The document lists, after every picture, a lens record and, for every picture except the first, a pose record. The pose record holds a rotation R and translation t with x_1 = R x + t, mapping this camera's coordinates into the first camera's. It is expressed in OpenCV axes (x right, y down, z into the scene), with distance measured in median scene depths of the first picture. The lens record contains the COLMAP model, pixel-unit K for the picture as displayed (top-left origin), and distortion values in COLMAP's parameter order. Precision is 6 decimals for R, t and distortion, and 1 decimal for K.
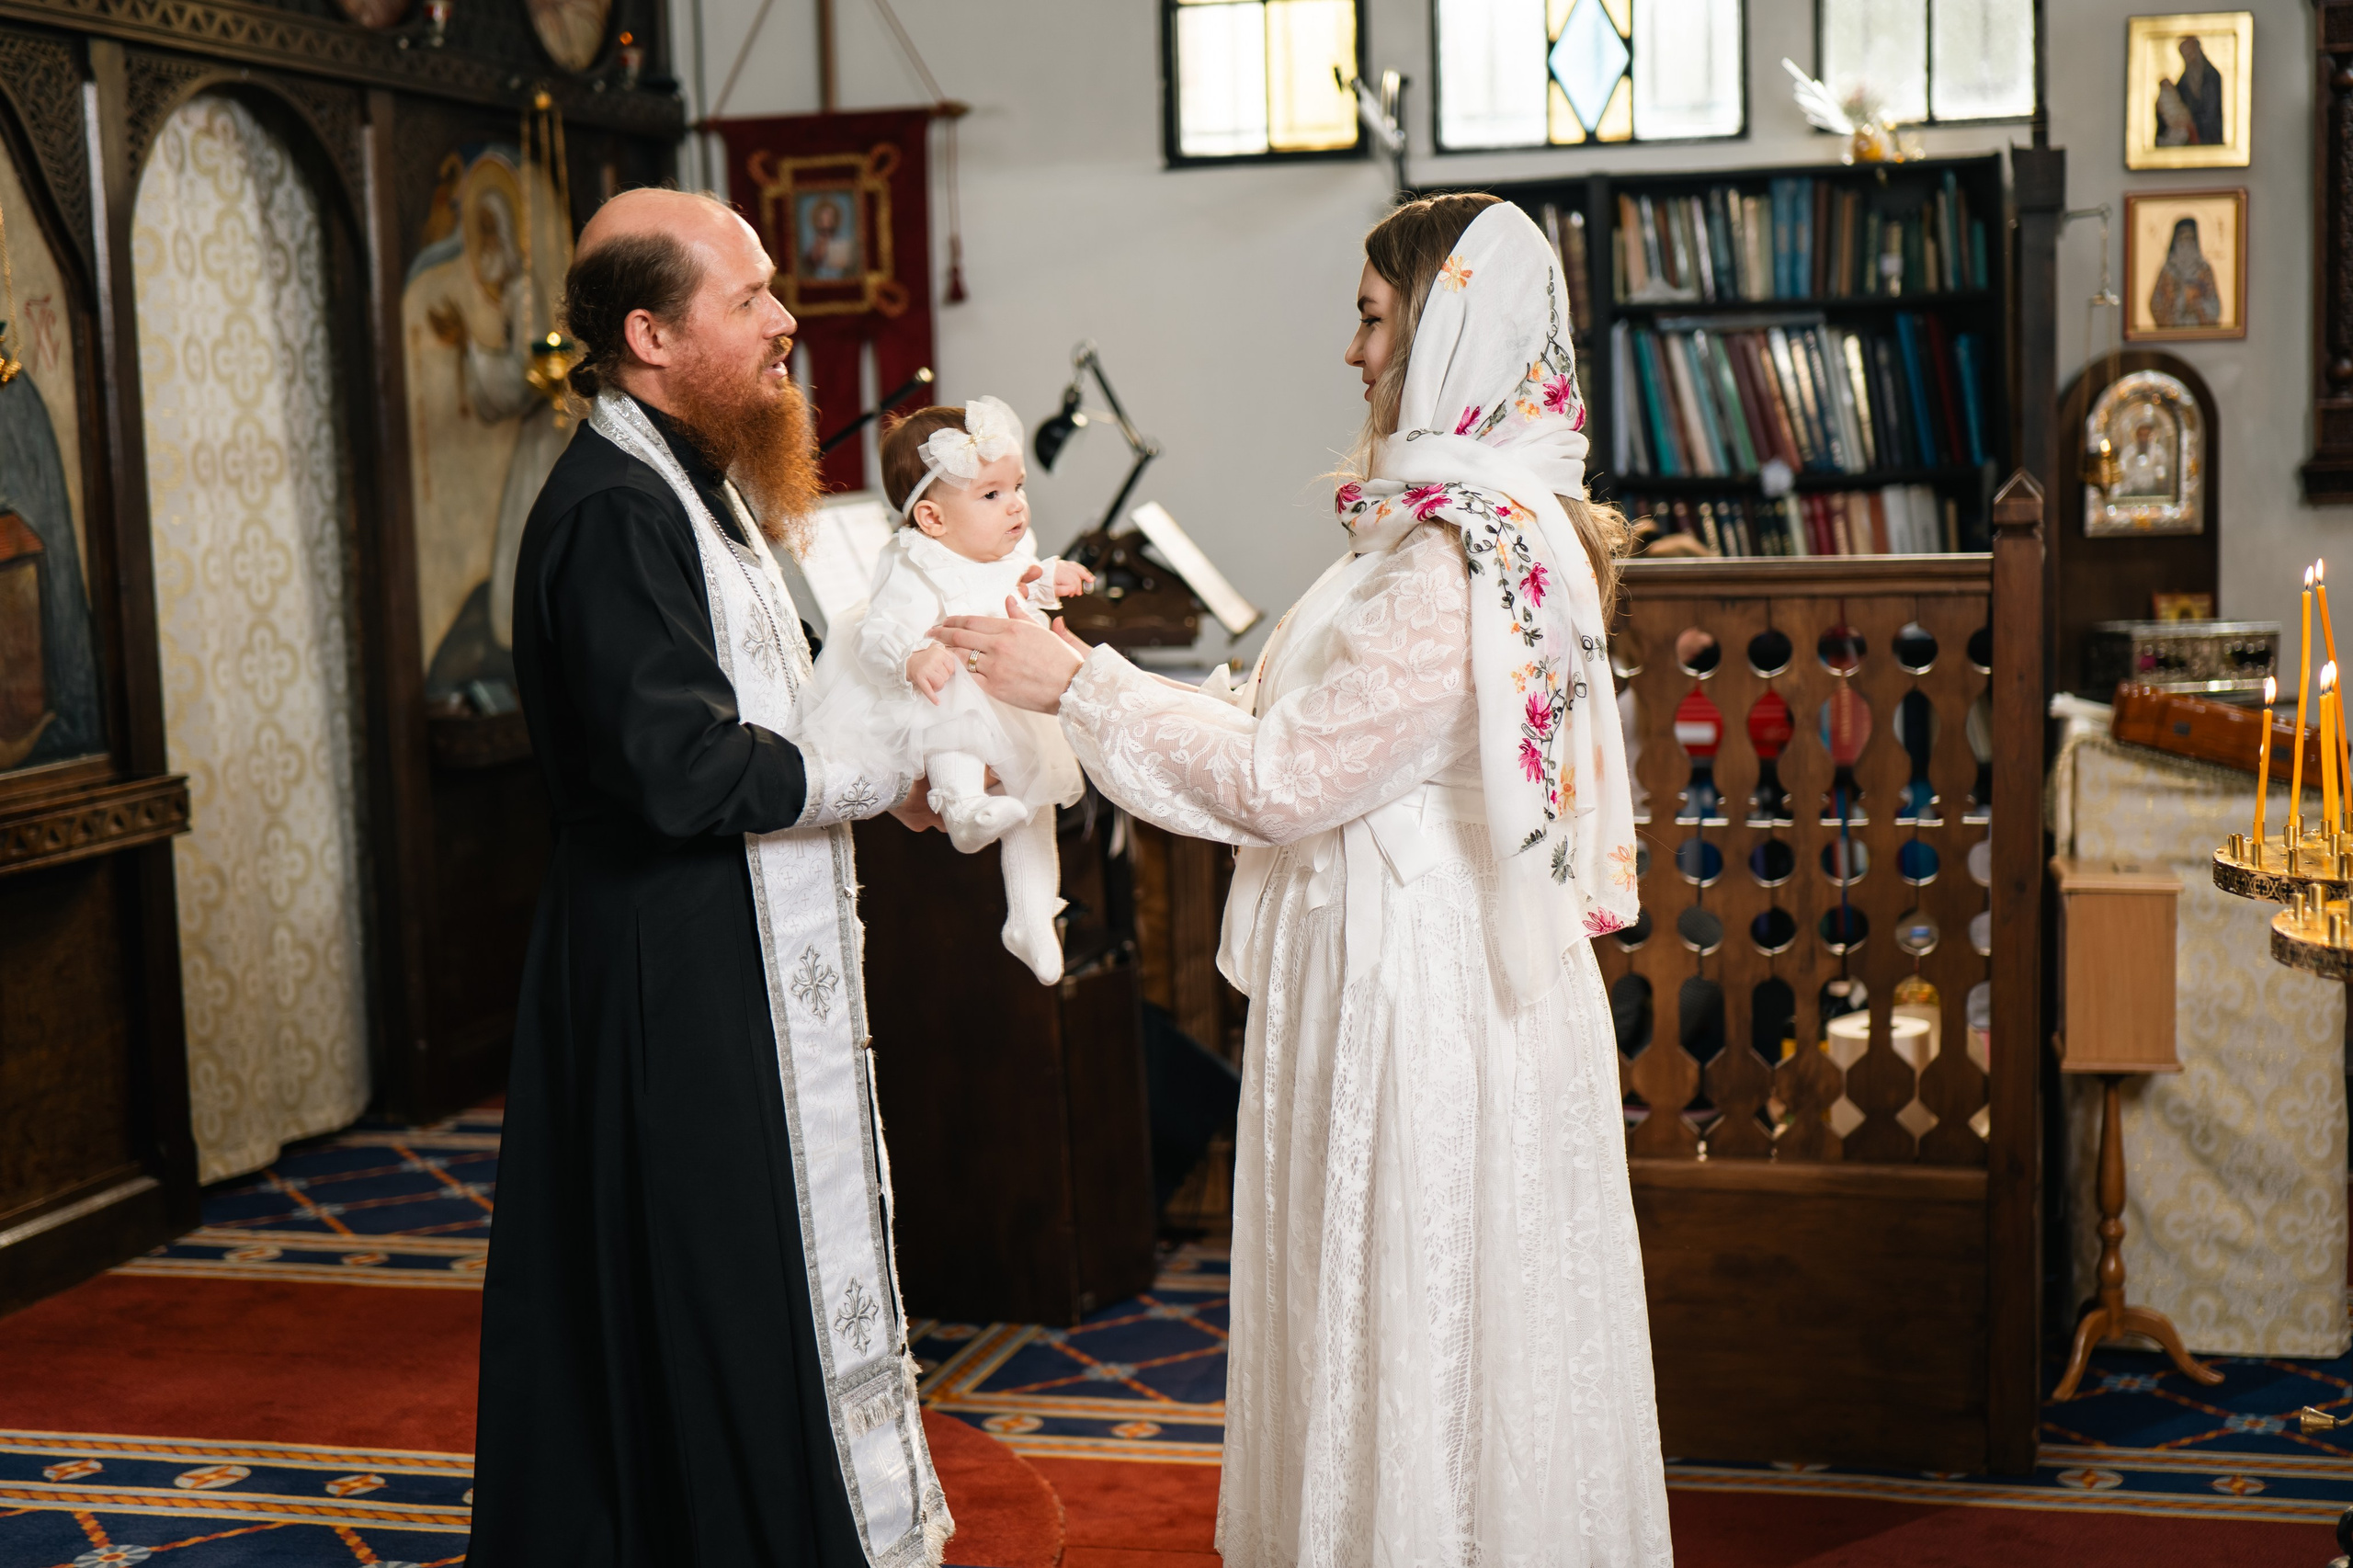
lens RADIAL K [[3406.3, 0, 1169.8], [0, 3406.3, 747.2], [0, 0, 1]] dist [0.027263, 0.022308]
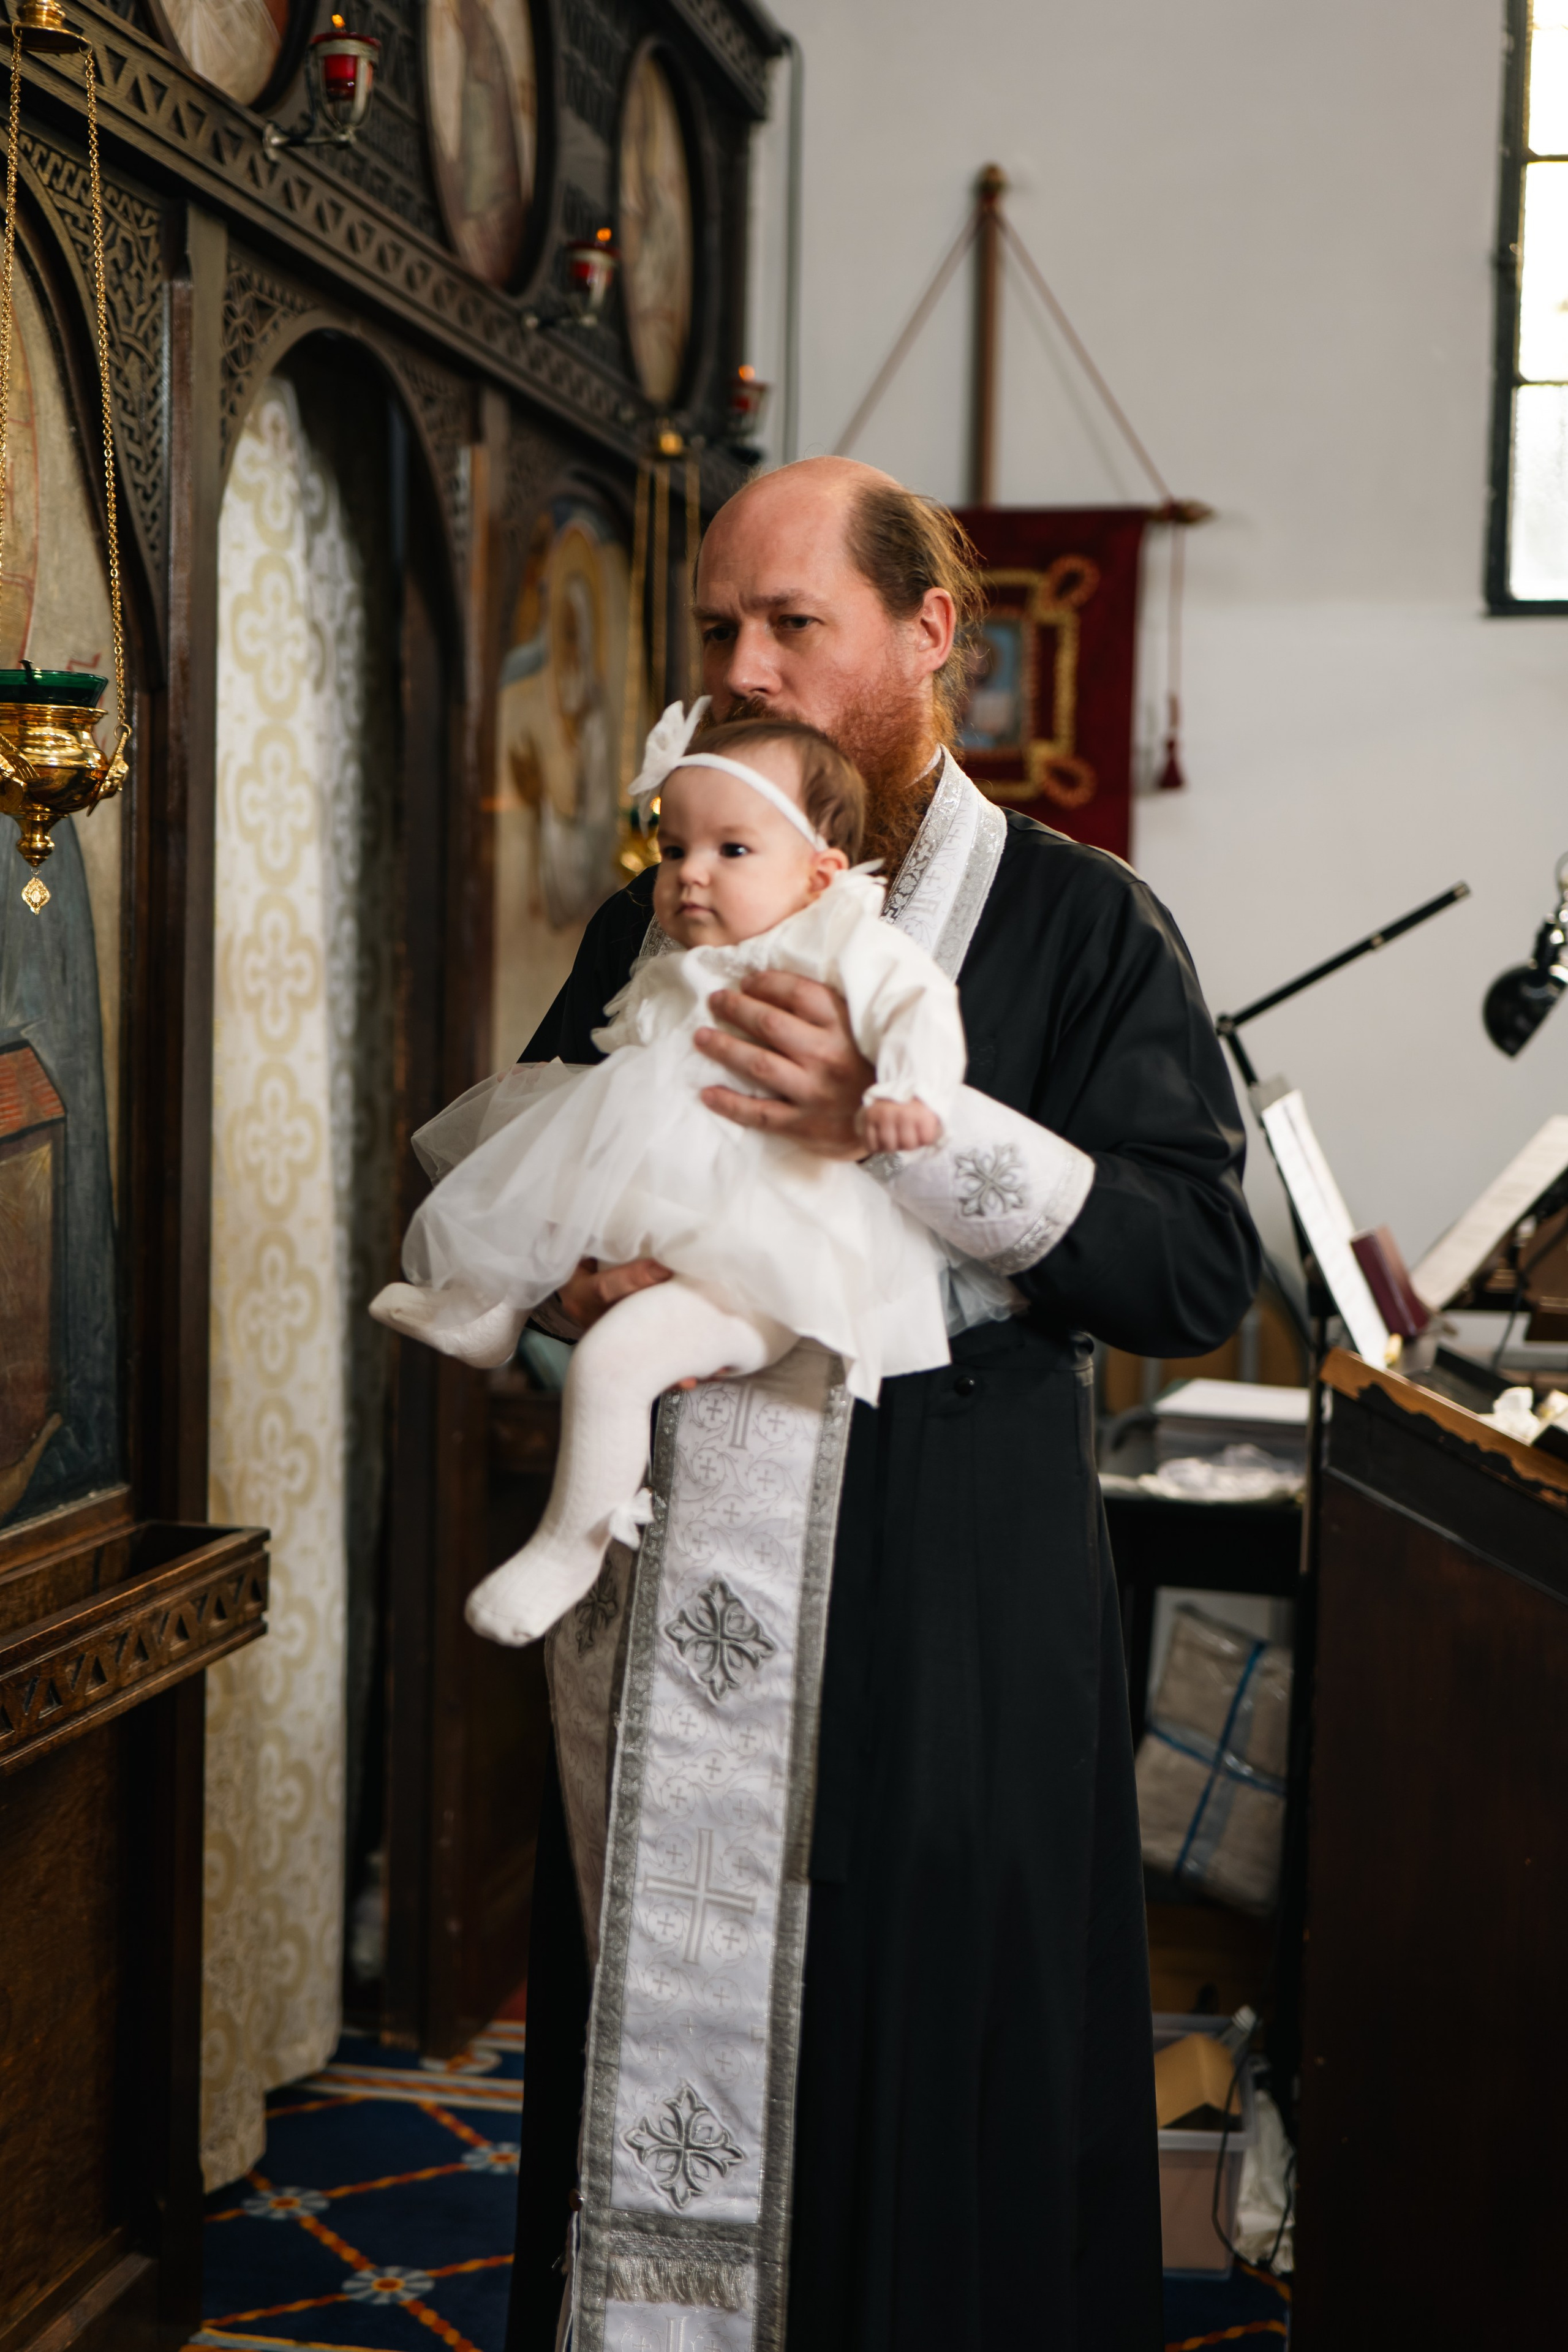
lens RADIAL K [[3404.9, 0, 789.3], [0, 3404.9, 1102.6], [0, 0, 1]] dist [0.027263, 0.022308]
pose [[0.996574, 0.051660, 0.064586, -0.215195], [-0.047865, 0.997111, -0.058986, -0.028821], [-0.067446, 0.055693, 0.996167, 0.389774]]
